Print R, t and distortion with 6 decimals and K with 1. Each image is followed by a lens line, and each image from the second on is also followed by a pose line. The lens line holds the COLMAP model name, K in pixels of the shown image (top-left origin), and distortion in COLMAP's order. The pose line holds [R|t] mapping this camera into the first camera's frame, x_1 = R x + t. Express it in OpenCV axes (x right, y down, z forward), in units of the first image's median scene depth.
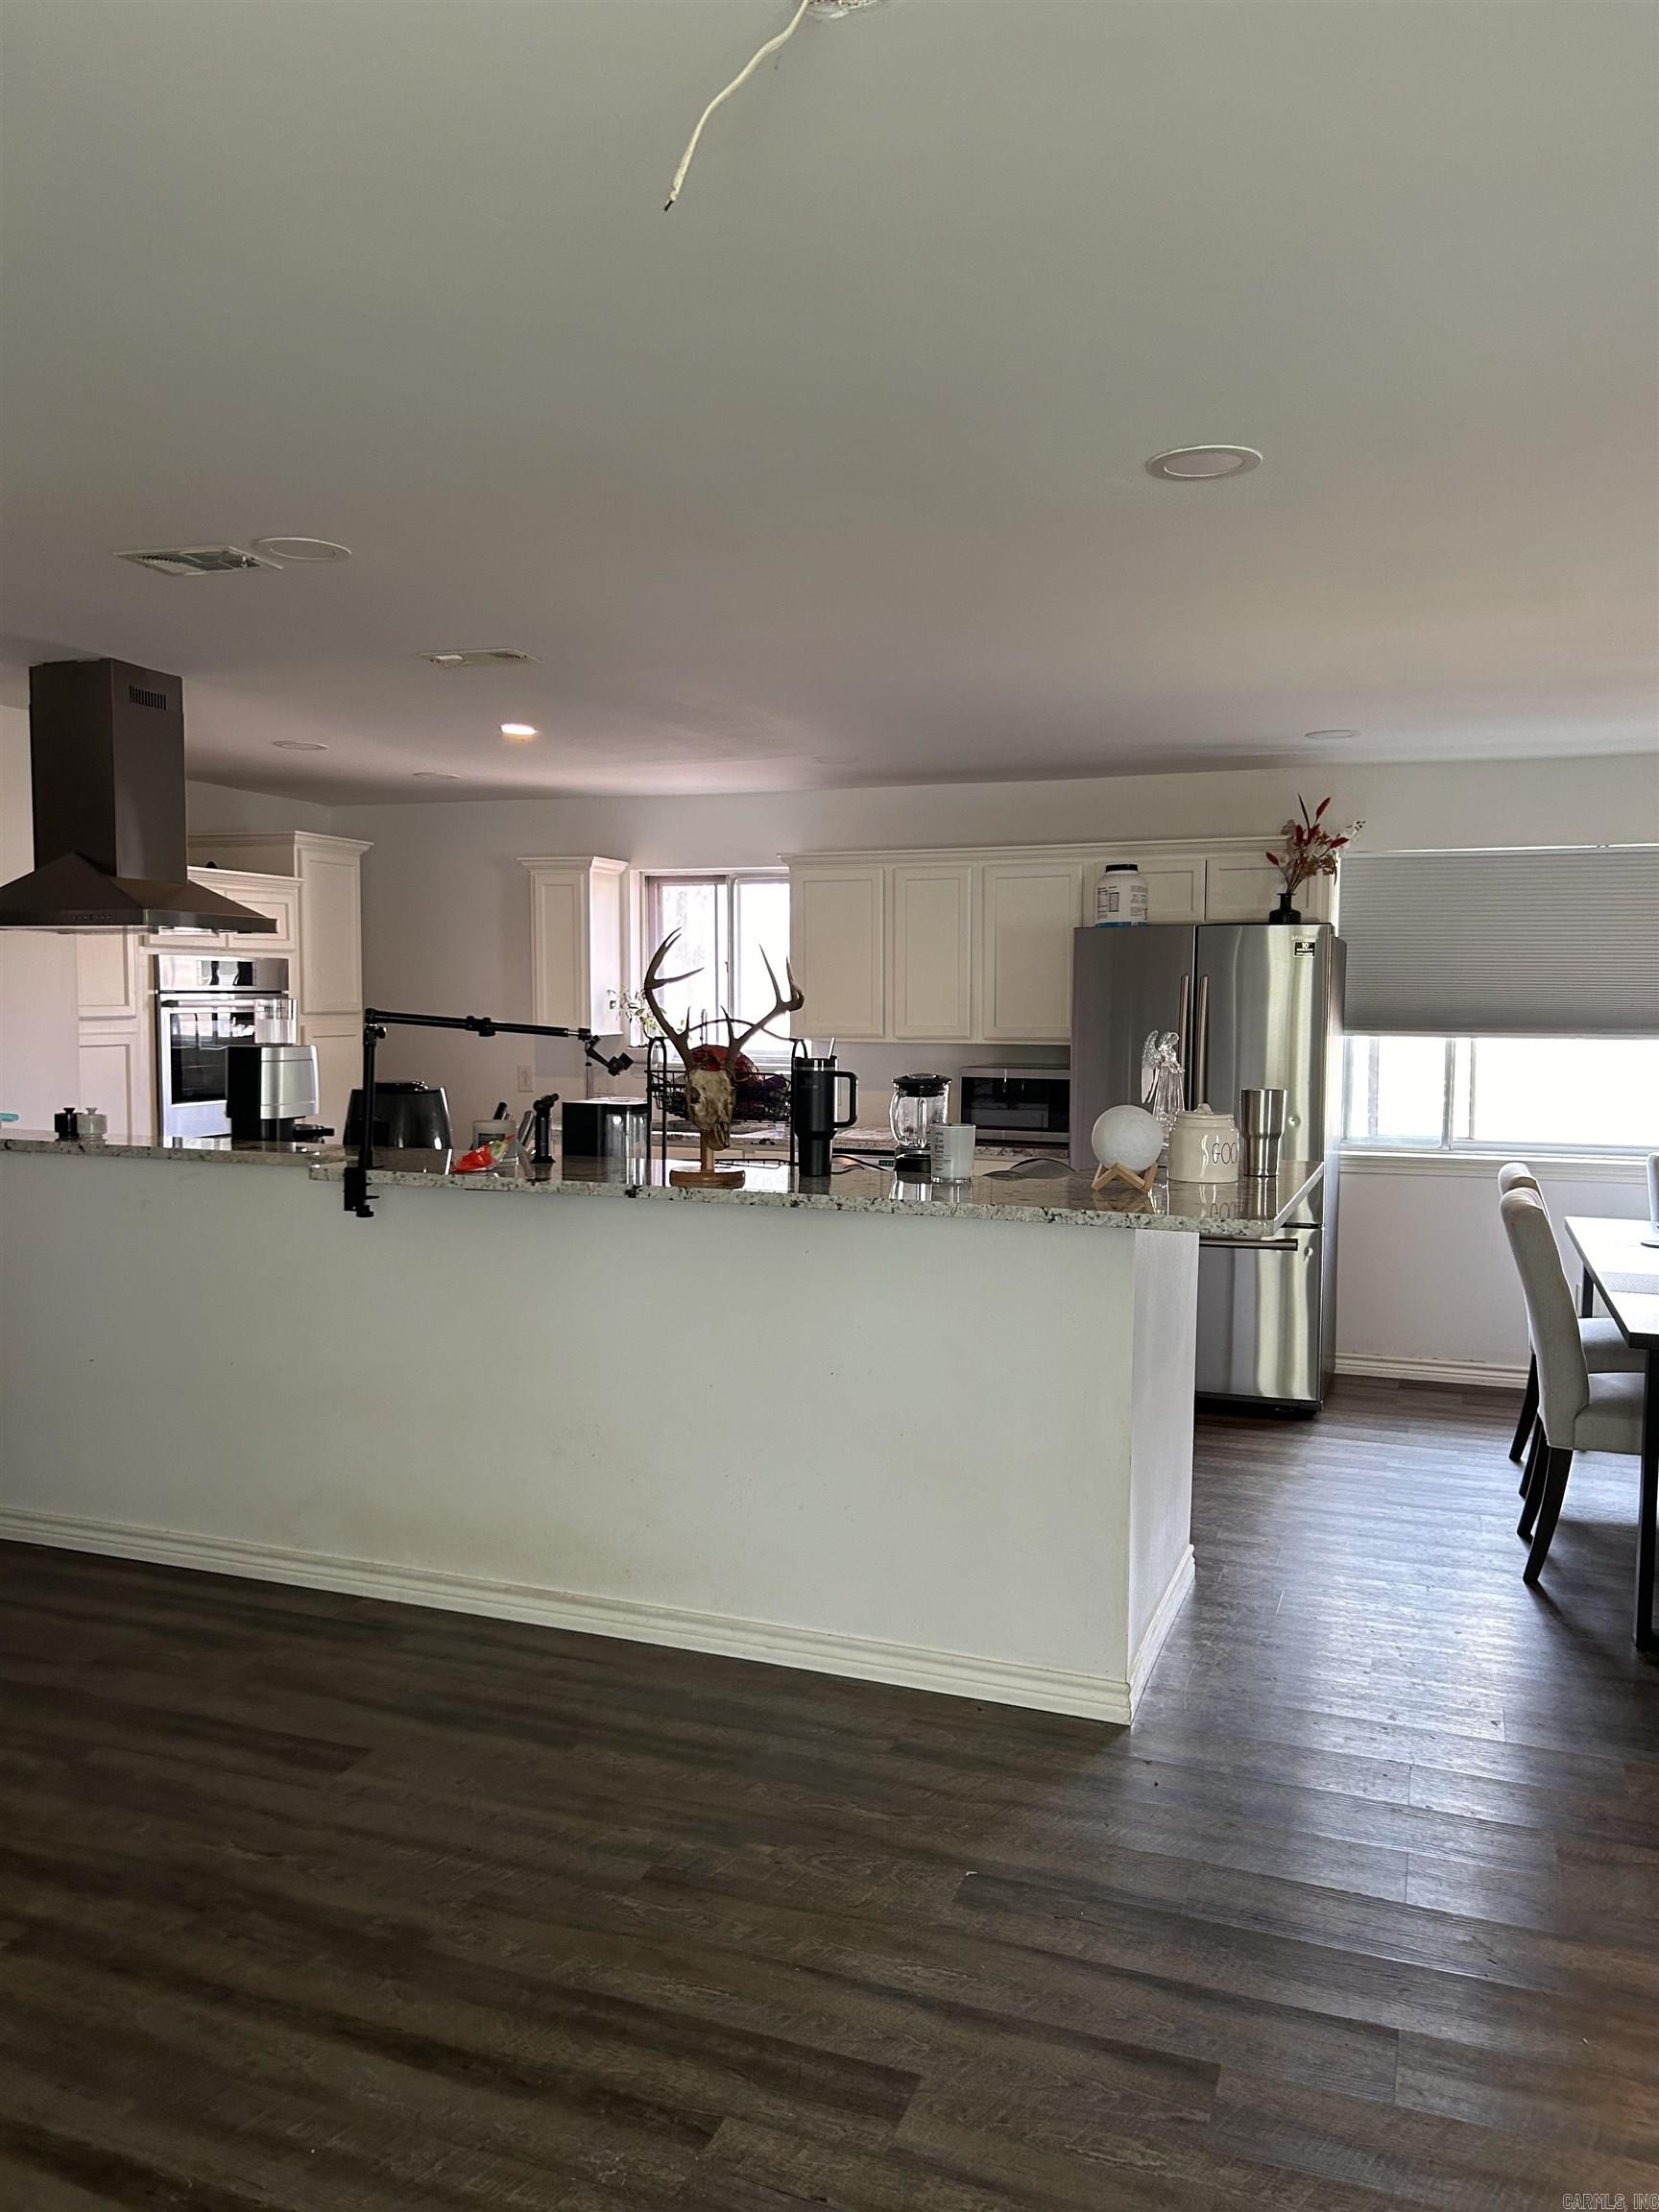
lens RADIAL K [[1666.6, 0, 816.2], [0, 1666.6, 1110.4], [0, 0, 1]] dist [0.050525, -0.056546]
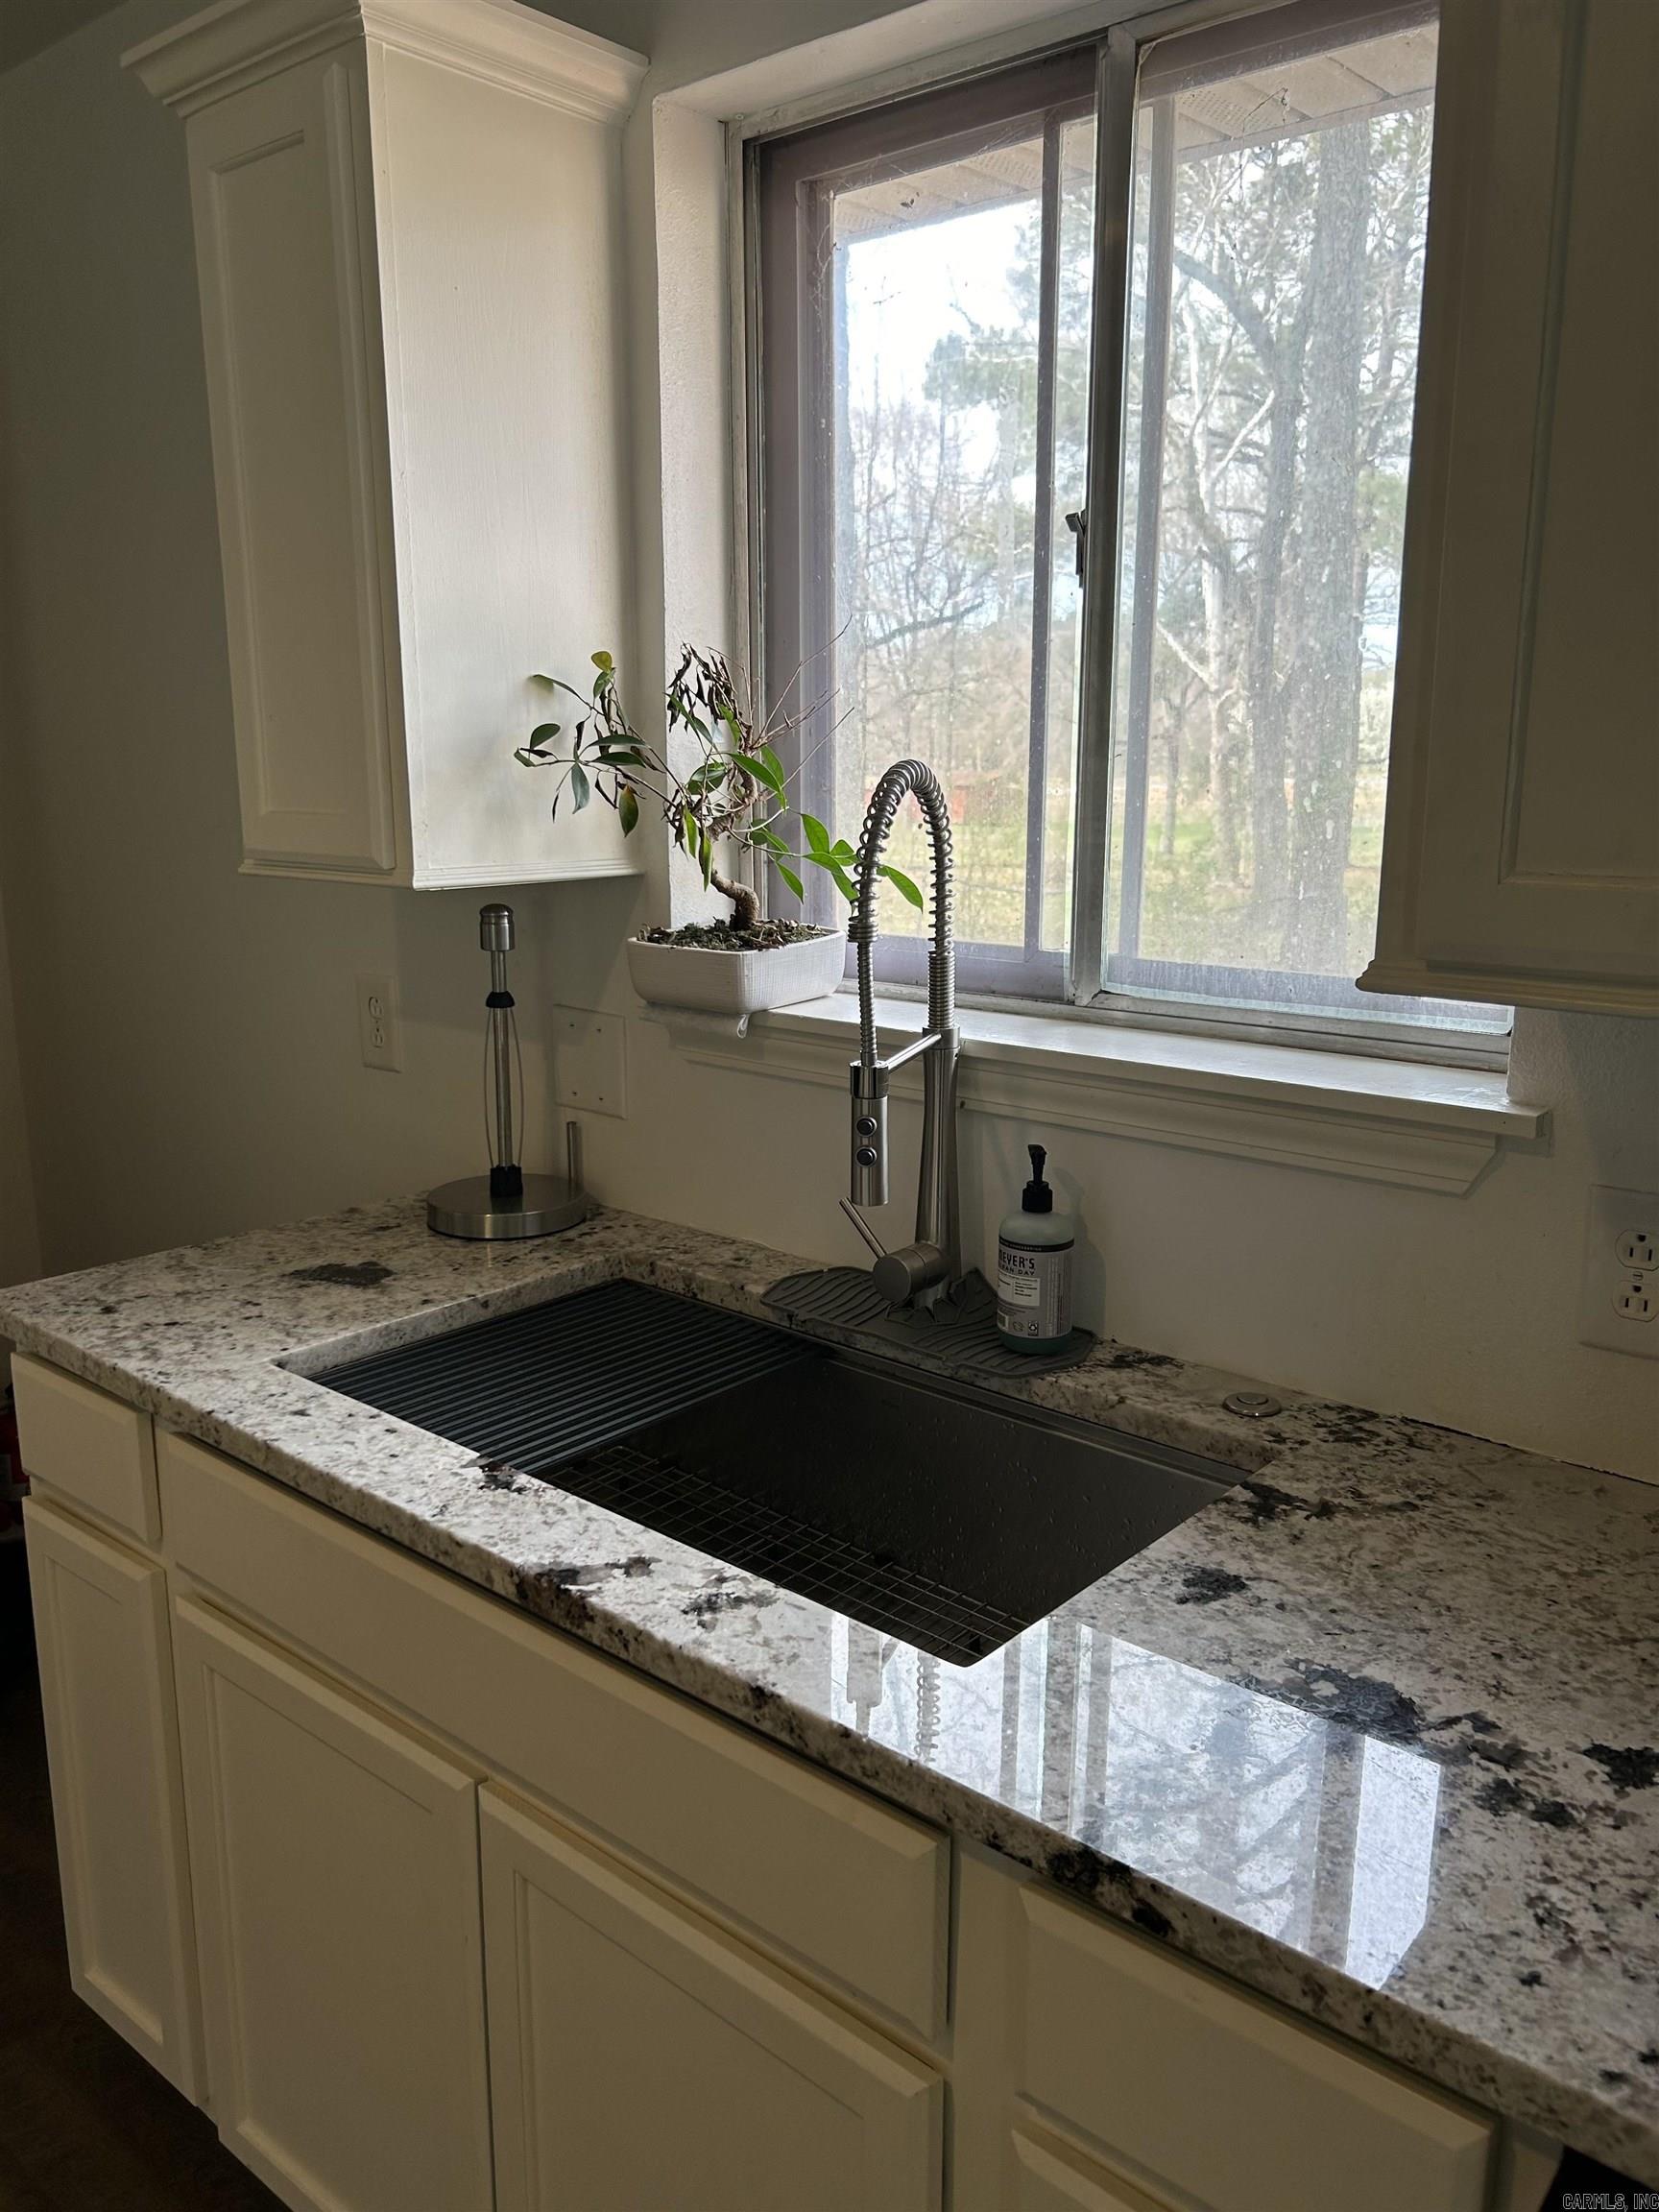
lens RADIAL K [[1666.6, 0, 816.2], [0, 1666.6, 1110.4], [0, 0, 1]] dist [0.050525, -0.056546]
pose [[0.937389, 0.066021, -0.341970, -0.016543], [-0.016687, 0.989255, 0.145244, -0.081033], [0.347885, -0.130444, 0.928418, 1.334475]]
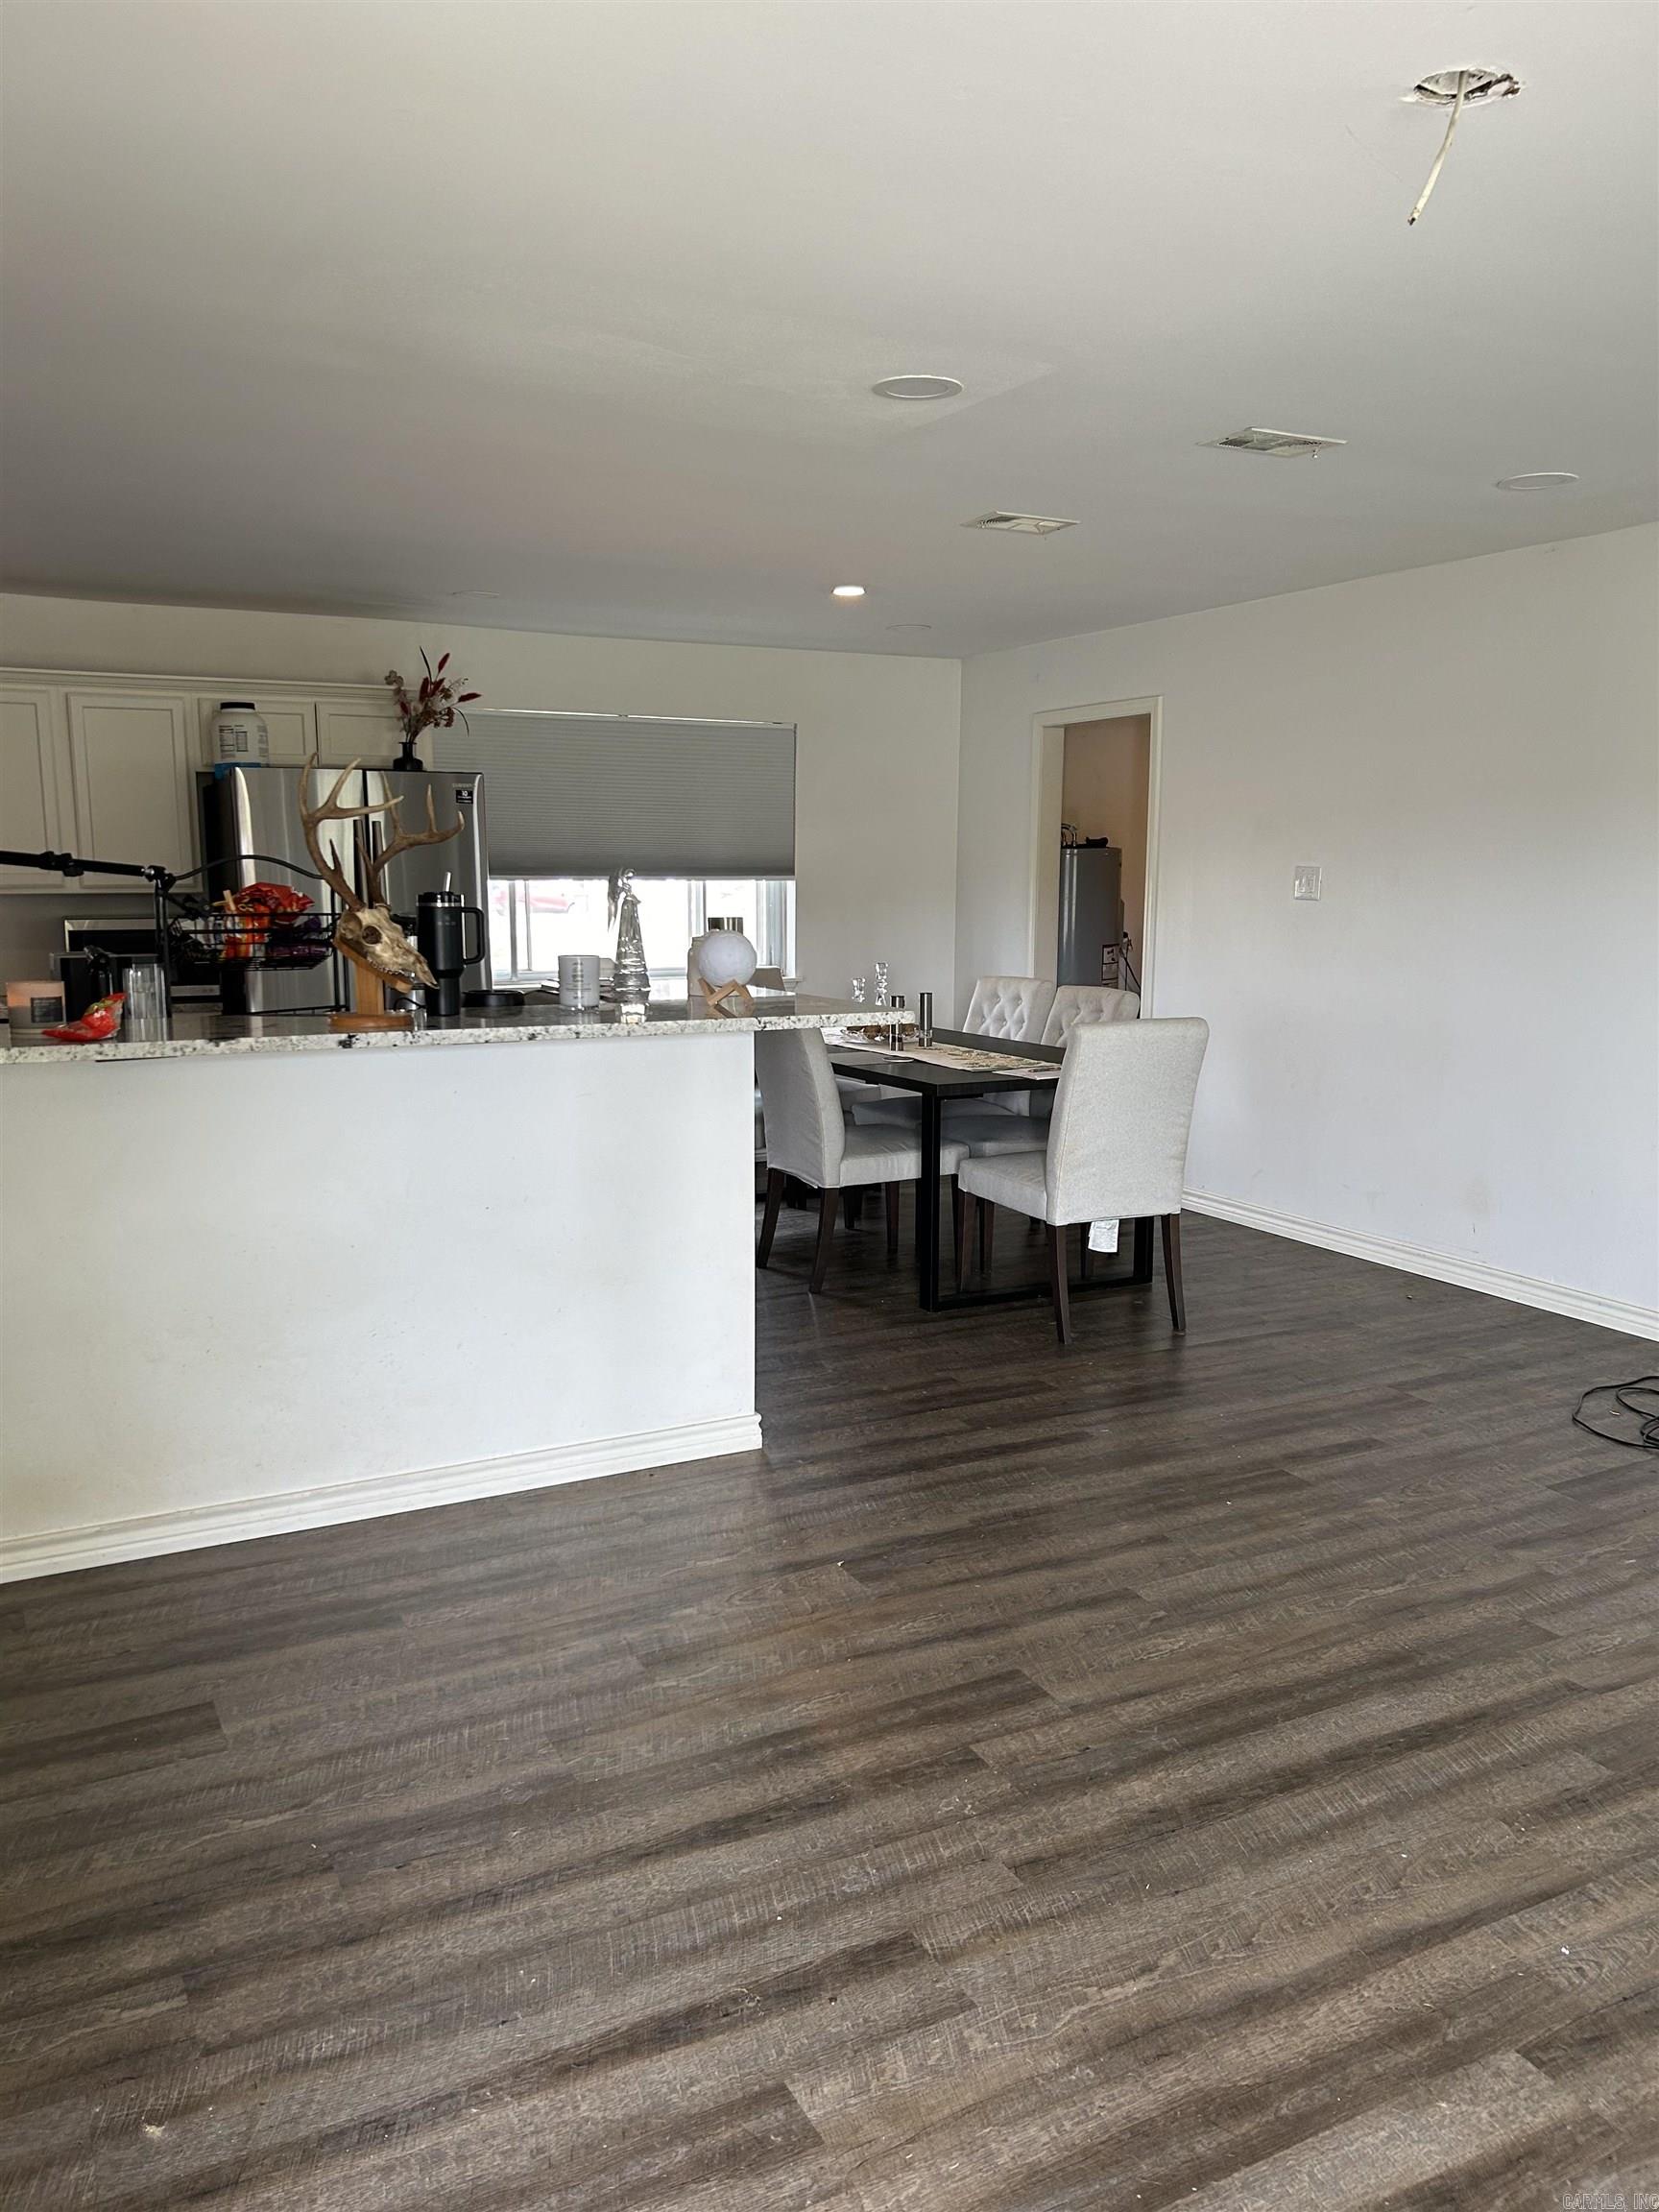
lens RADIAL K [[1659.6, 0, 837.5], [0, 1659.6, 1105.8], [0, 0, 1]] dist [0.047449, -0.044527]
pose [[0.654347, -0.115229, 0.747364, -0.479901], [0.054050, 0.992921, 0.105767, 0.000885], [-0.754261, -0.028813, 0.655943, 0.142712]]
